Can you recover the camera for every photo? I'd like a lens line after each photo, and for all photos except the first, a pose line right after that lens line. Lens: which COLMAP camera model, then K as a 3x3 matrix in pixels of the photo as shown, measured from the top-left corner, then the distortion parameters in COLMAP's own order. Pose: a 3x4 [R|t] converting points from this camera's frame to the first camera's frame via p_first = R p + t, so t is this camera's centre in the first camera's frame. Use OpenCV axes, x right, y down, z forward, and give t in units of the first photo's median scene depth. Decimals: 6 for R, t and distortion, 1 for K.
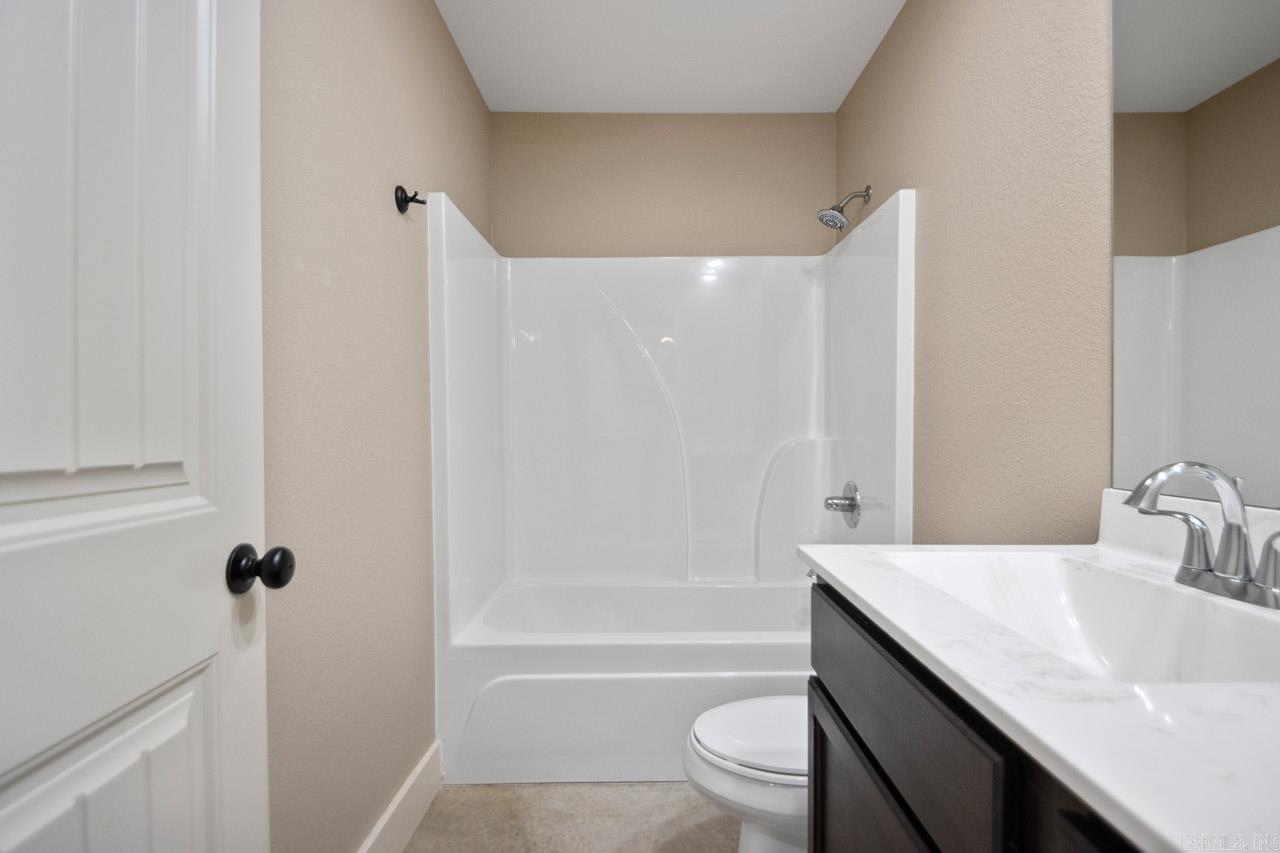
lens RADIAL K [[592.8, 0, 640.0], [0, 592.8, 426.5], [0, 0, 1]] dist [0.018834, -0.016084]
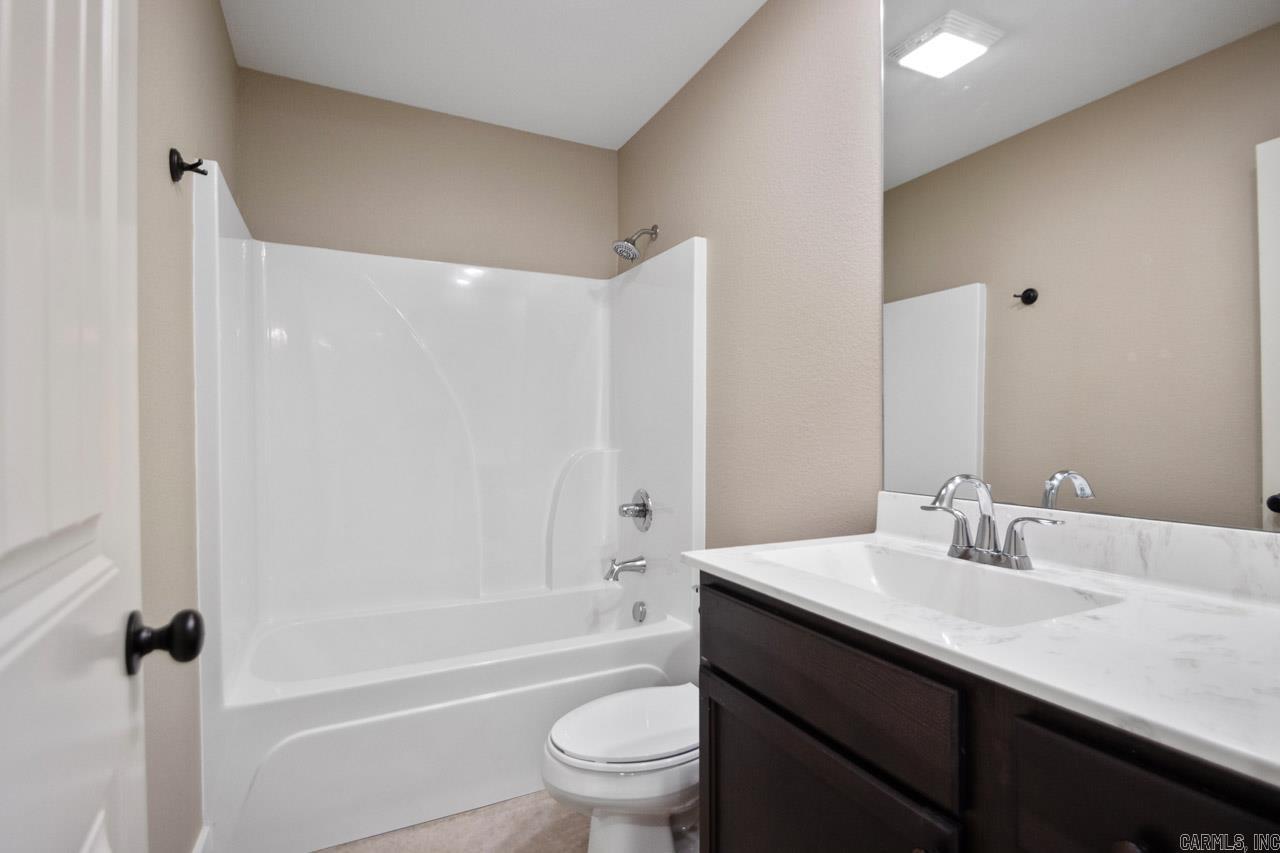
lens RADIAL K [[592.8, 0, 640.0], [0, 592.8, 426.5], [0, 0, 1]] dist [0.018834, -0.016084]
pose [[0.906372, 0.005155, 0.422449, -0.167312], [-0.000048, 0.999927, -0.012100, -0.016055], [-0.422480, 0.010947, 0.906306, 0.001095]]
